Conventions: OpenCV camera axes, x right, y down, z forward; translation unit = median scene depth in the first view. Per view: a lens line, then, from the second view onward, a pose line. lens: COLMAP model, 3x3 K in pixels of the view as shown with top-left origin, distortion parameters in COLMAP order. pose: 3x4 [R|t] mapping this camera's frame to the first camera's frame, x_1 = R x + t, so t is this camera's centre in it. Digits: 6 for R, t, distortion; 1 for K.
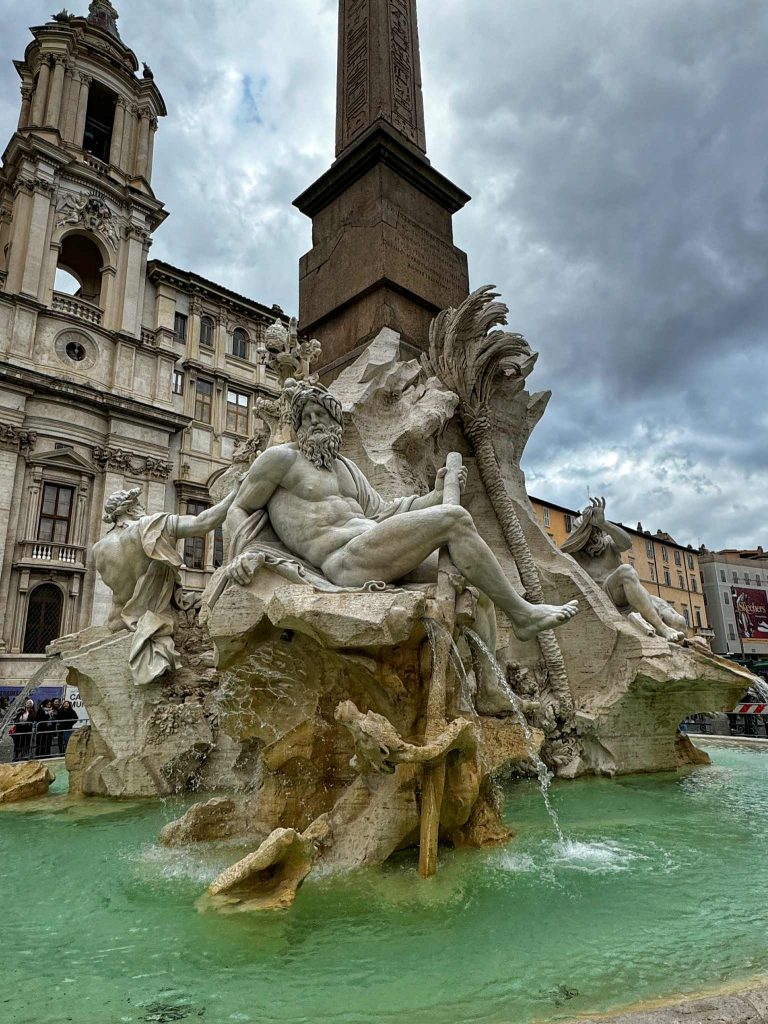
lens RADIAL K [[632.2, 0, 384.1], [0, 632.2, 513.0], [0, 0, 1]] dist [-0.001172, 0.000796]
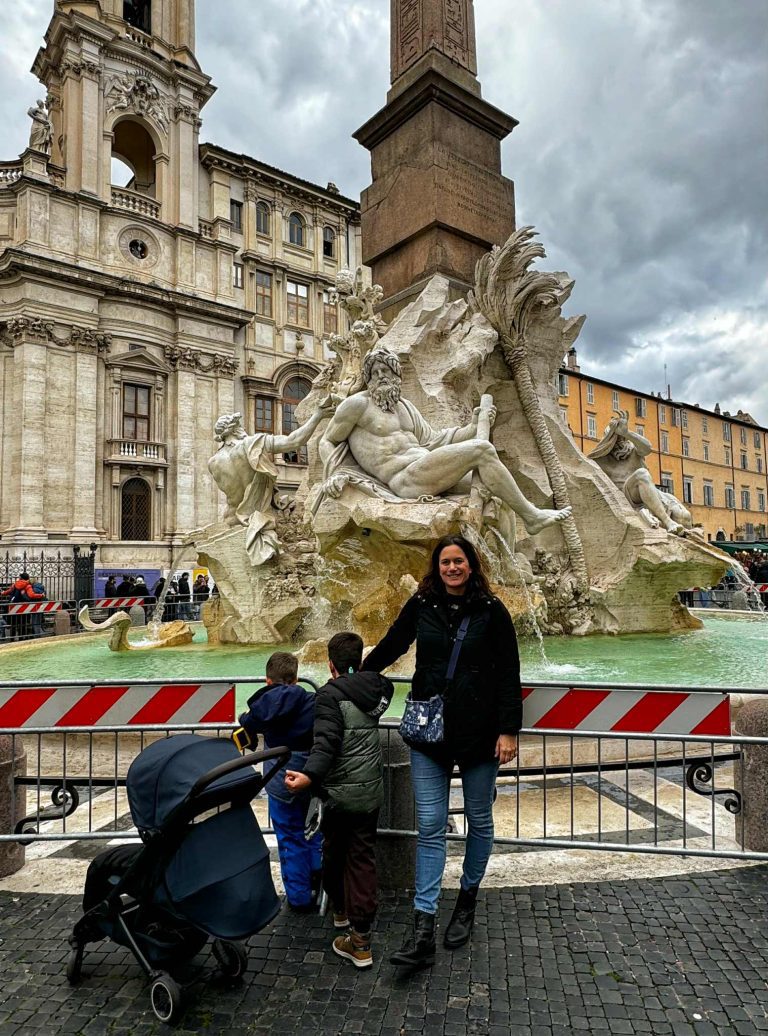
lens RADIAL K [[723.7, 0, 384.1], [0, 723.7, 518.8], [0, 0, 1]] dist [-0.005217, -0.002423]
pose [[0.995192, -0.005018, -0.097814, 0.031734], [0.023760, 0.981224, 0.191402, -0.096797], [0.095017, -0.192805, 0.976626, -0.388360]]
